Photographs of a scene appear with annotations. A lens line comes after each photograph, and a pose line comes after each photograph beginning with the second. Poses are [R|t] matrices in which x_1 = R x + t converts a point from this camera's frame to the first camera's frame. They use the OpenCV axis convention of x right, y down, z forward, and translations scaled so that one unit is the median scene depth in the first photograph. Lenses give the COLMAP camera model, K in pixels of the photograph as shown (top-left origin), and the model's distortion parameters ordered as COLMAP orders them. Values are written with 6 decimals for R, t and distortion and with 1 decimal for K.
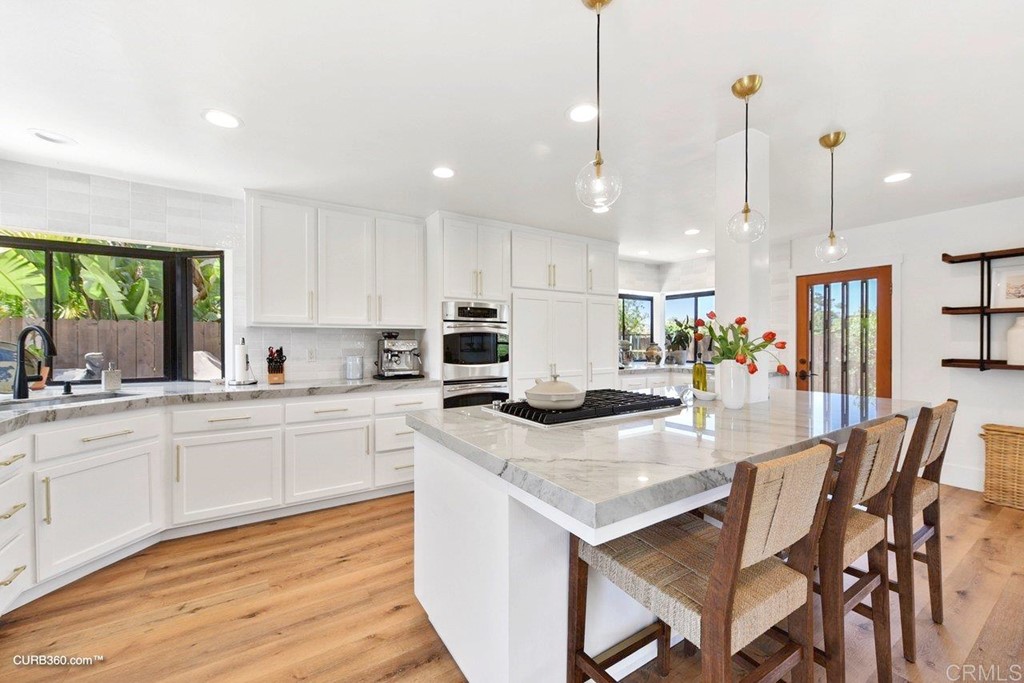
lens RADIAL K [[409.6, 0, 513.4], [0, 409.6, 345.5], [0, 0, 1]] dist [0.003451, -0.000179]
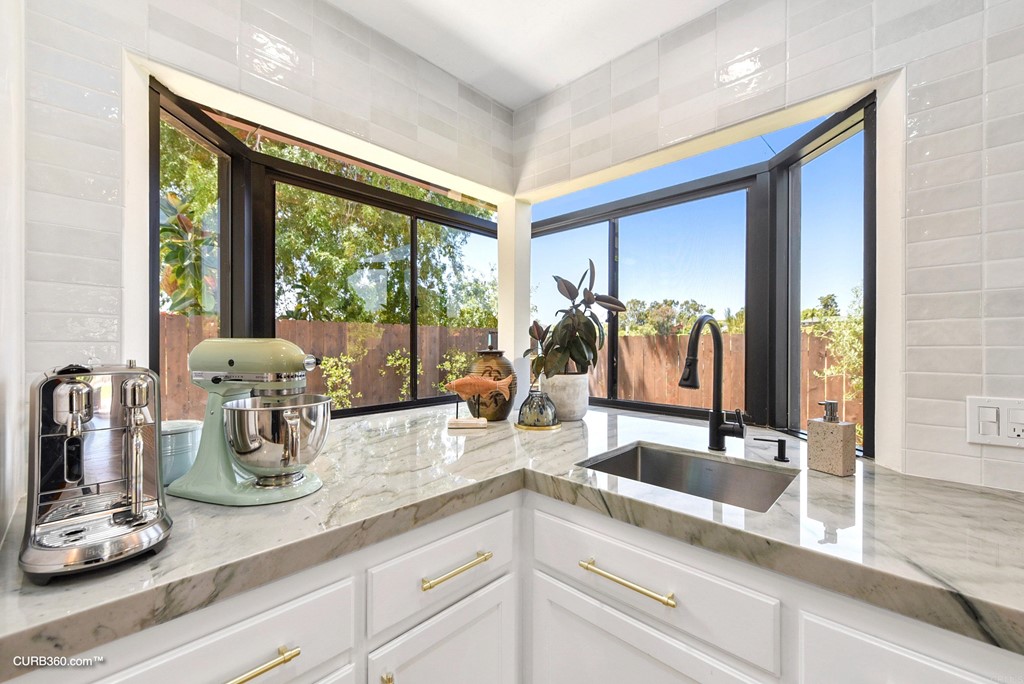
lens RADIAL K [[409.6, 0, 511.9], [0, 409.6, 344.9], [0, 0, 1]] dist [0.003451, -0.000179]
pose [[0.972704, 0.004160, 0.232012, 0.292537], [-0.000245, 0.999857, -0.016901, -0.004264], [-0.232049, 0.016383, 0.972566, 0.711008]]
